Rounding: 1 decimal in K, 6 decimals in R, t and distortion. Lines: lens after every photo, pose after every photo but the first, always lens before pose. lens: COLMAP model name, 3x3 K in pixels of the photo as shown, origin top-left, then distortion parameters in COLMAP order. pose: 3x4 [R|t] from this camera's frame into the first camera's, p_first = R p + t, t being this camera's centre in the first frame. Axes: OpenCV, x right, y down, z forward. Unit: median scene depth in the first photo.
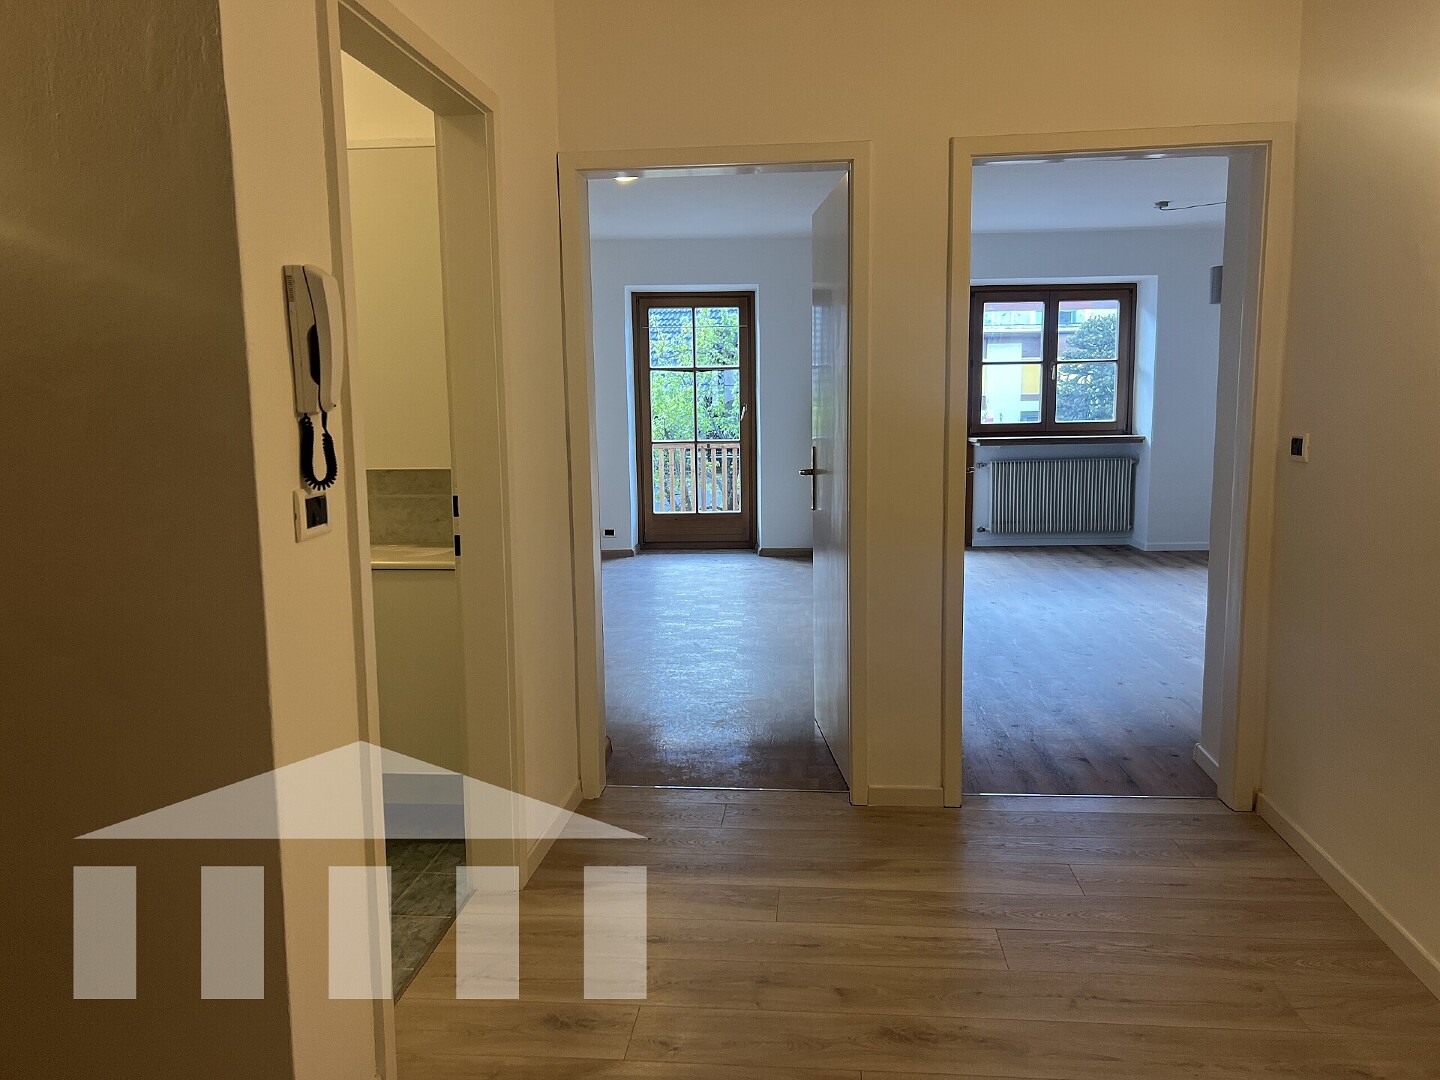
lens RADIAL K [[1085.6, 0, 712.4], [0, 1085.6, 549.9], [0, 0, 1]] dist [0.007627, -0.001198]
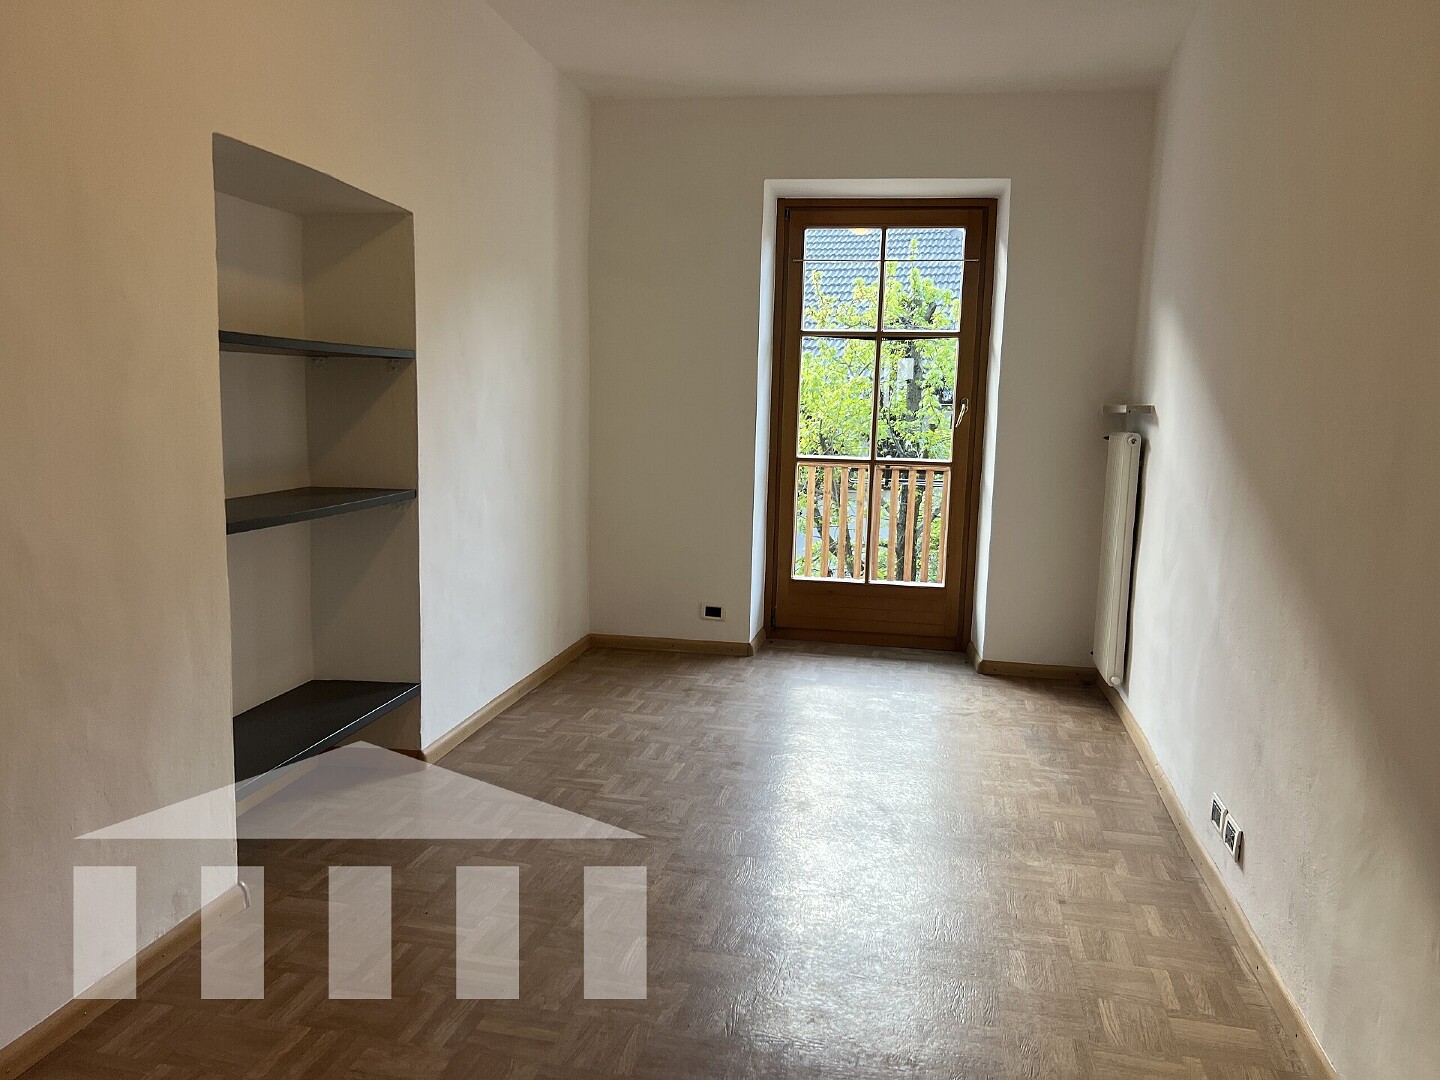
lens RADIAL K [[1085.6, 0, 711.8], [0, 1085.6, 531.1], [0, 0, 1]] dist [0.007627, -0.001198]
pose [[0.988689, 0.061034, -0.137001, -0.018765], [-0.063284, 0.997922, -0.012122, -0.050691], [0.135976, 0.020655, 0.990497, 0.420402]]
